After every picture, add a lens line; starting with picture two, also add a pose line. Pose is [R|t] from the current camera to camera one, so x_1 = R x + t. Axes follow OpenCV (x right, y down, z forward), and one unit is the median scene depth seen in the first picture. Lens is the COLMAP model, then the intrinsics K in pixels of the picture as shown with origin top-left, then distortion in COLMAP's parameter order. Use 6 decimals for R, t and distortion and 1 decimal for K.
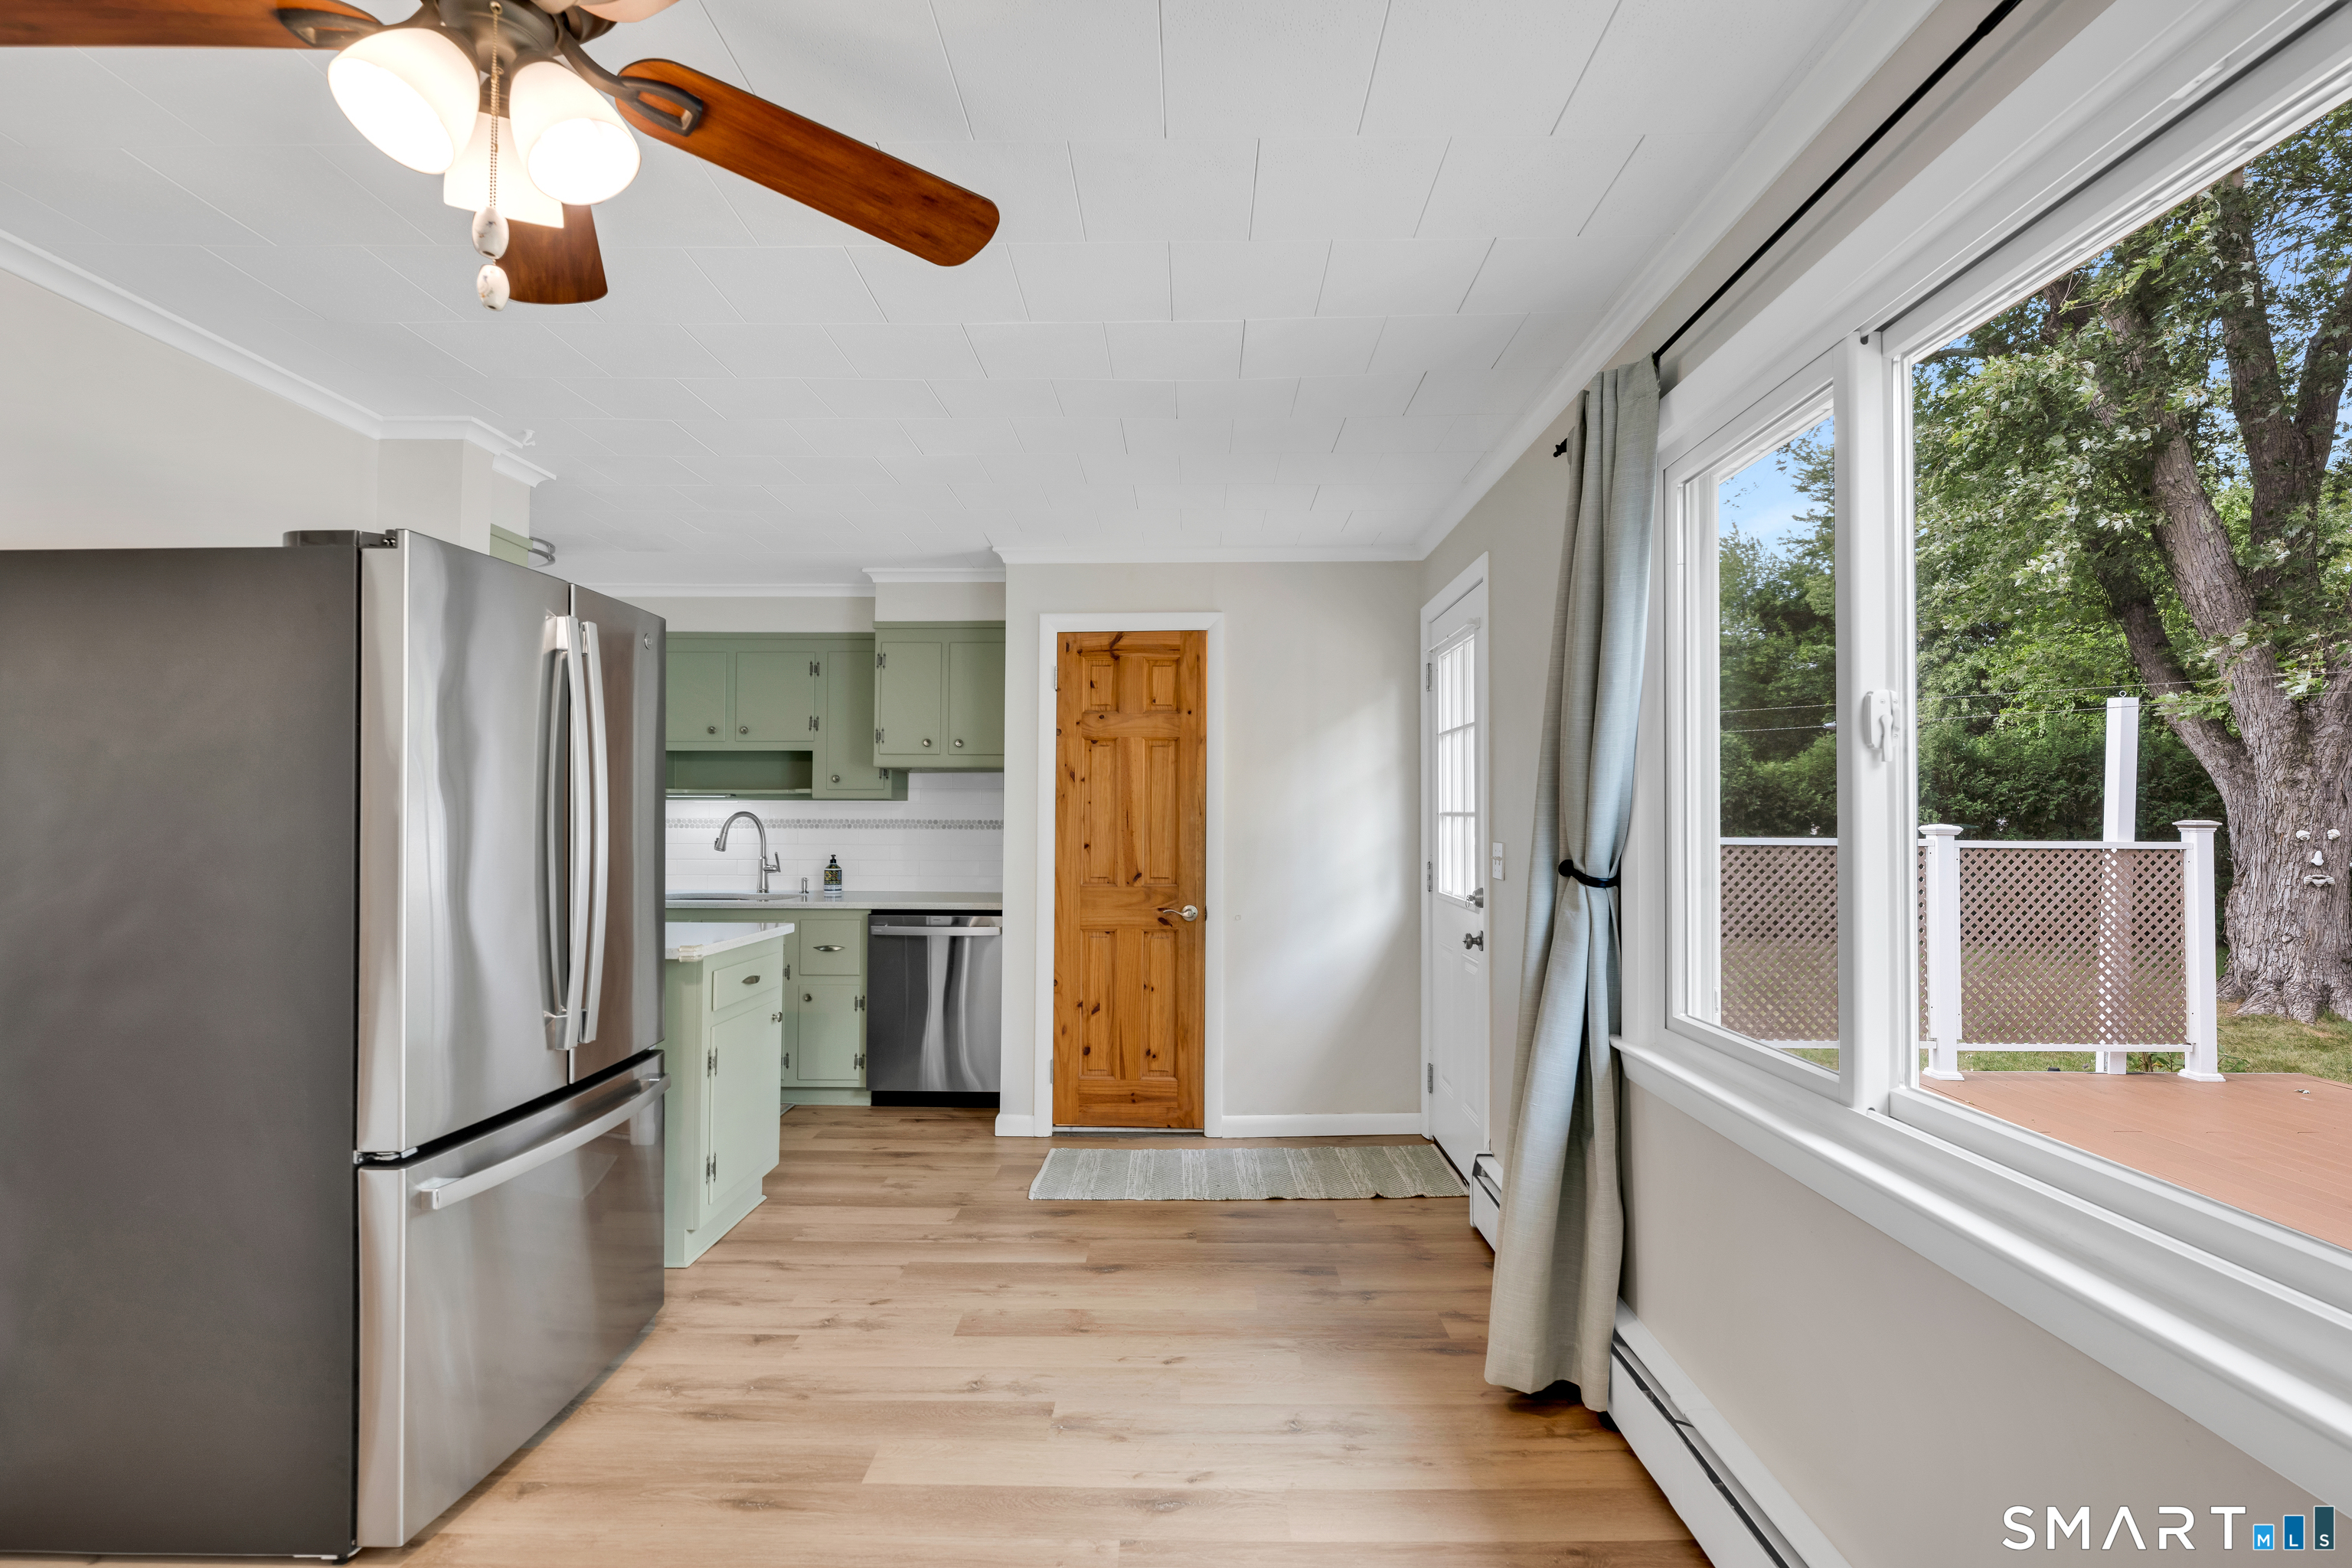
lens RADIAL K [[1094.9, 0, 1182.1], [0, 1094.9, 800.3], [0, 0, 1]] dist [-0.006189, -0.000242]
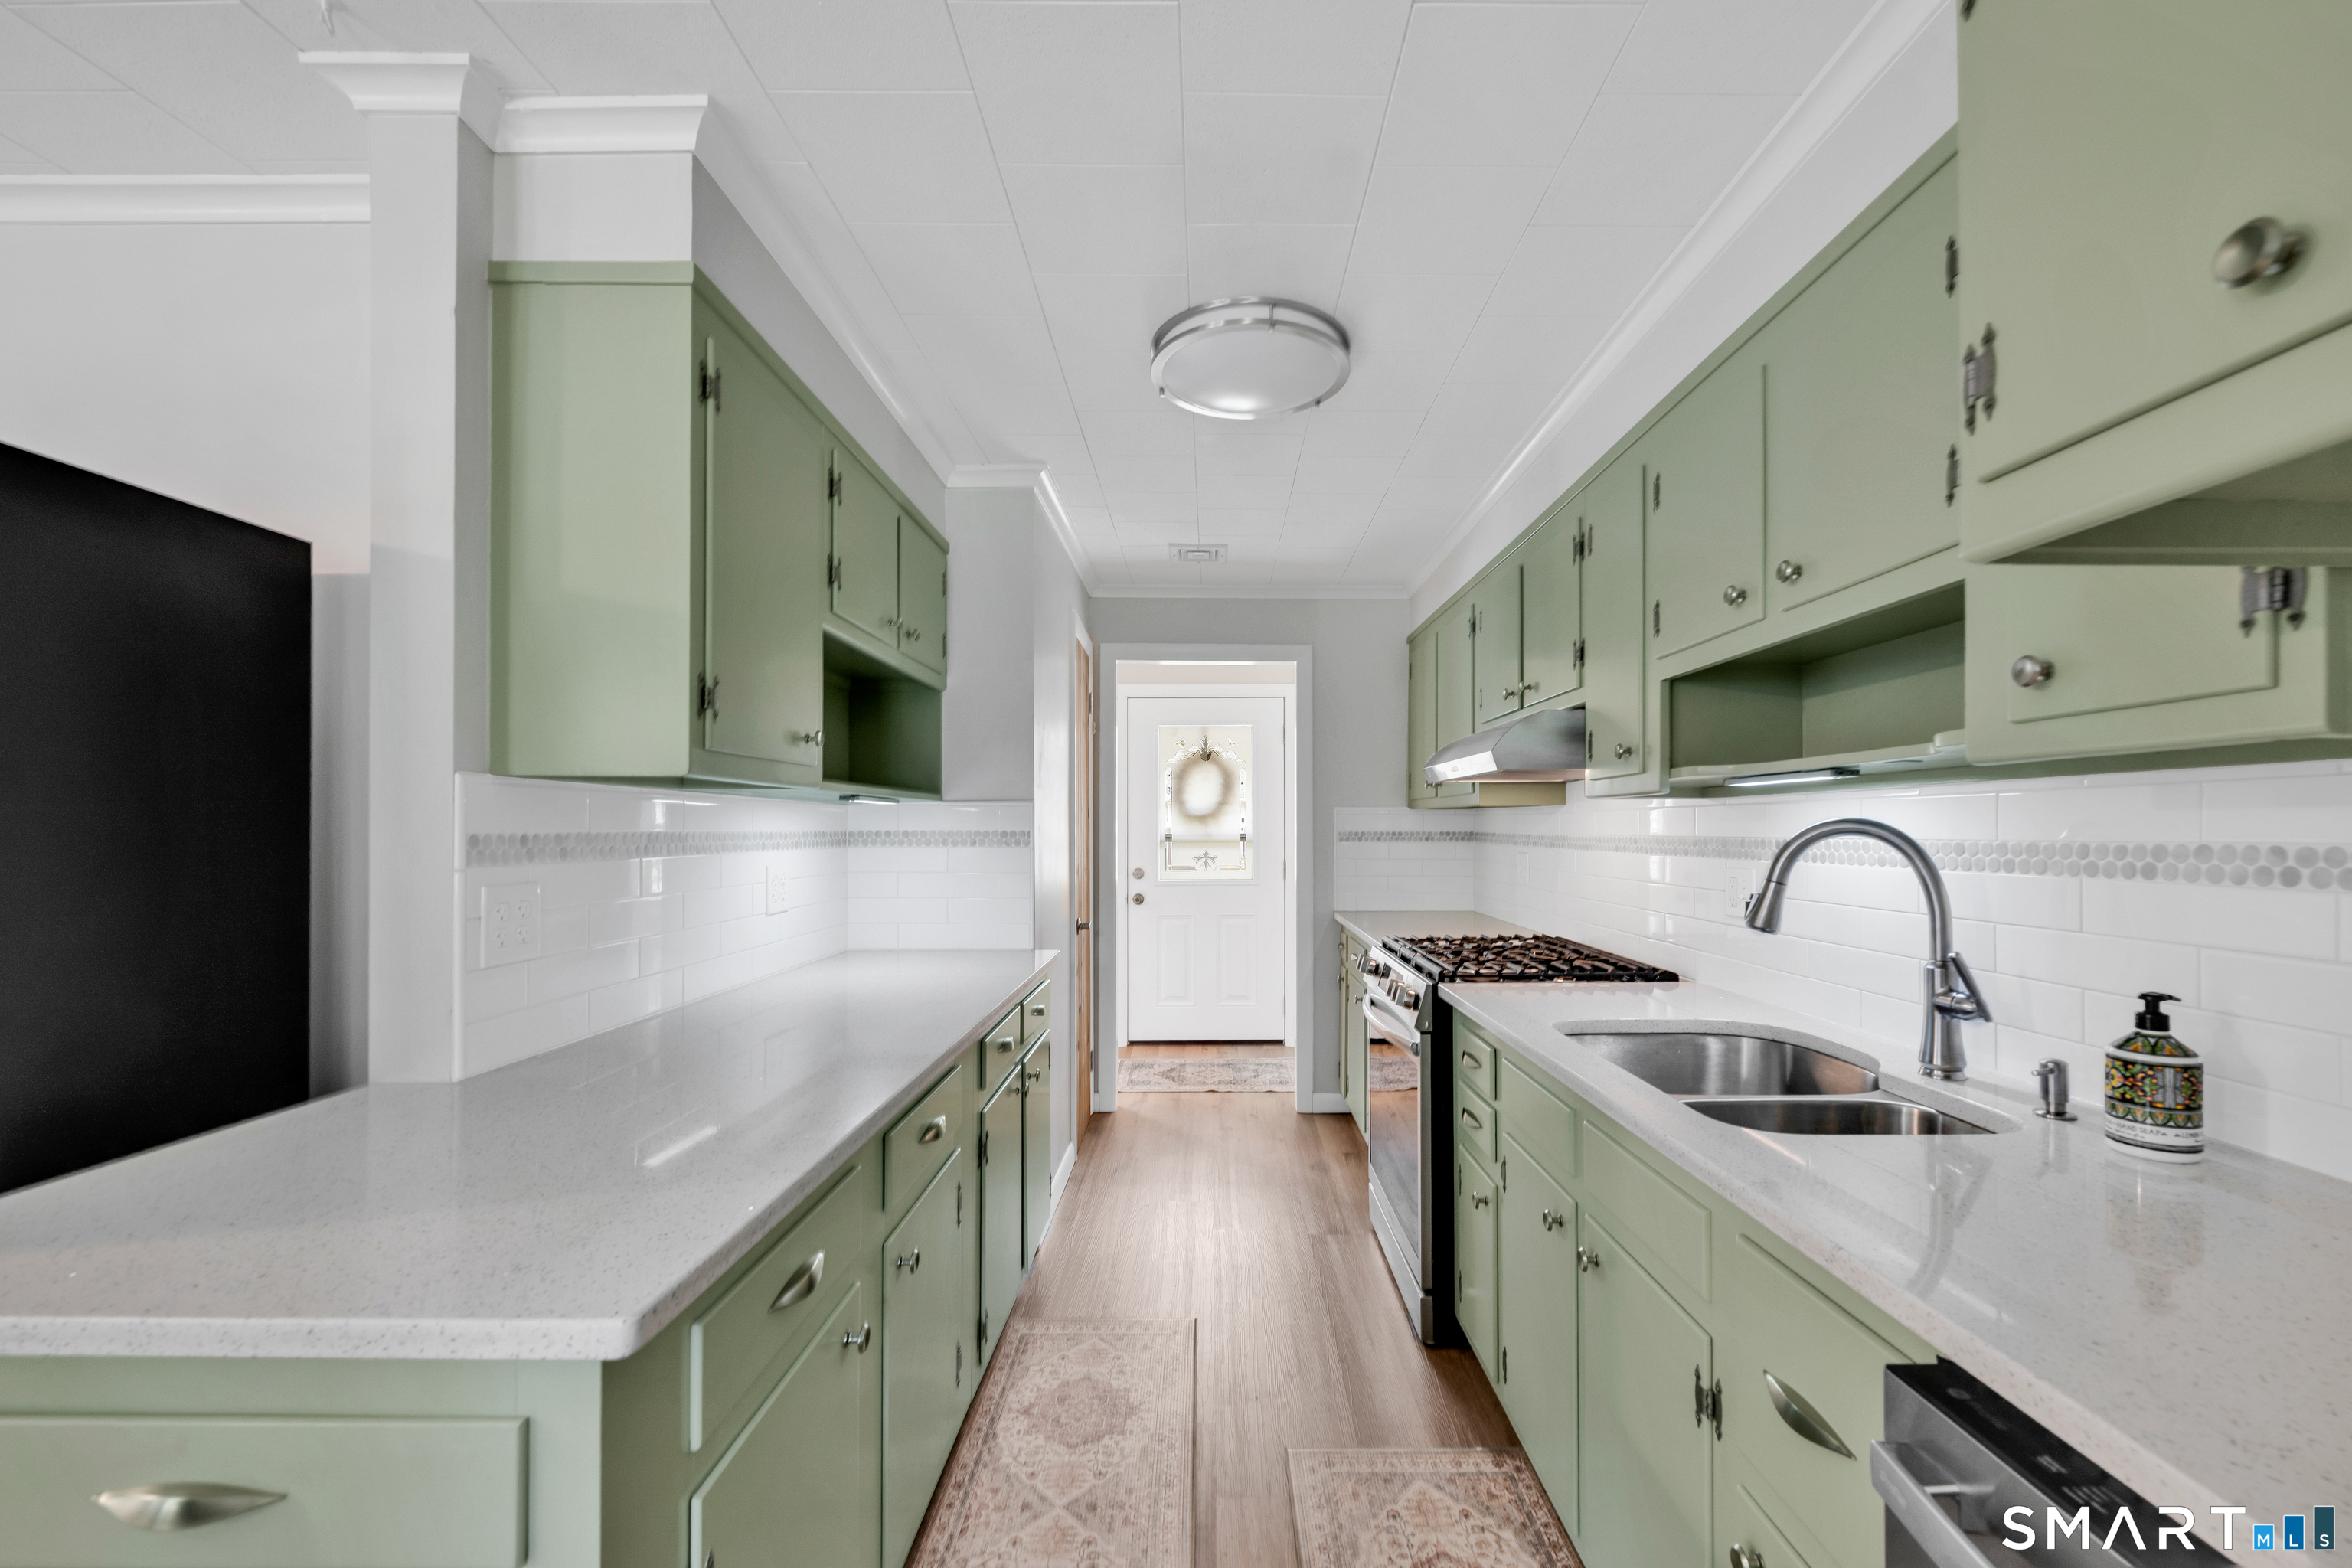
lens RADIAL K [[948.3, 0, 1251.1], [0, 948.3, 824.7], [0, 0, 1]] dist [-0.004127, -0.000055]
pose [[0.035861, -0.013221, -0.999269, -0.120878], [0.012220, 0.999844, -0.012790, 0.013219], [0.999282, -0.011753, 0.036017, 0.810209]]
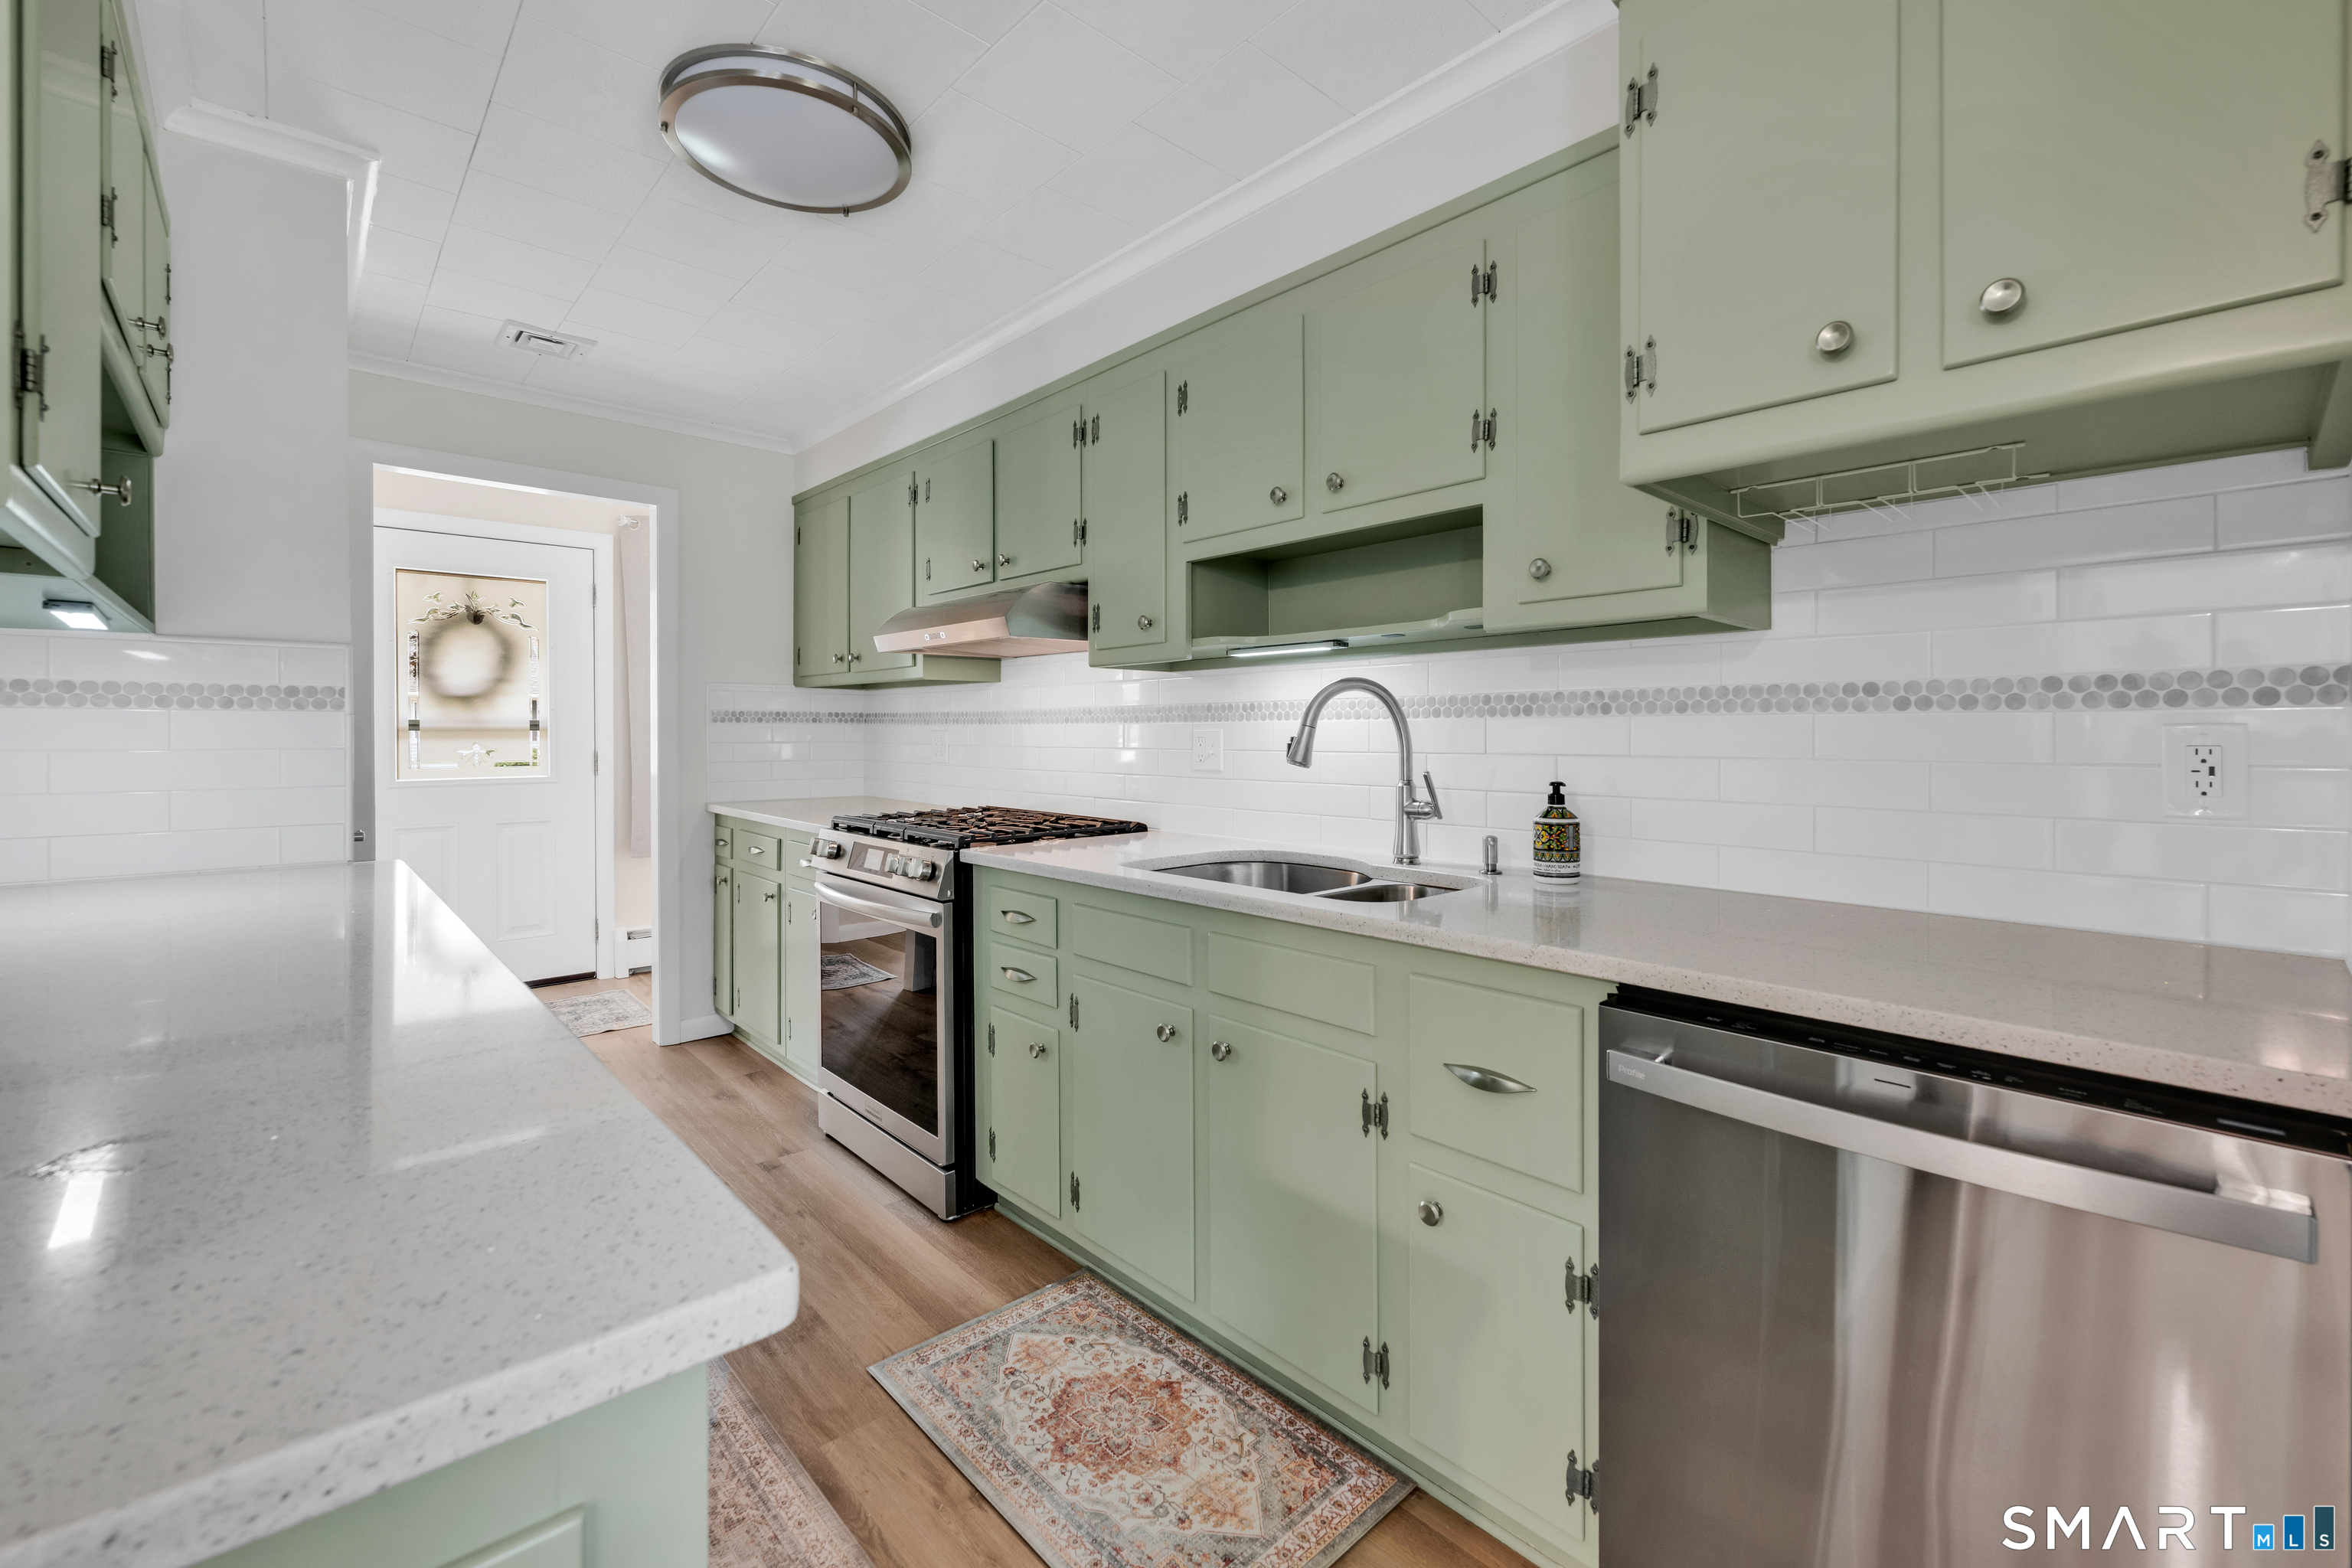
lens RADIAL K [[948.3, 0, 1231.7], [0, 948.3, 734.2], [0, 0, 1]] dist [-0.004127, -0.000055]
pose [[0.695861, -0.007723, -0.718135, -0.162516], [0.017917, 0.999818, 0.006609, 0.029286], [0.717953, -0.017466, 0.695873, 0.700341]]
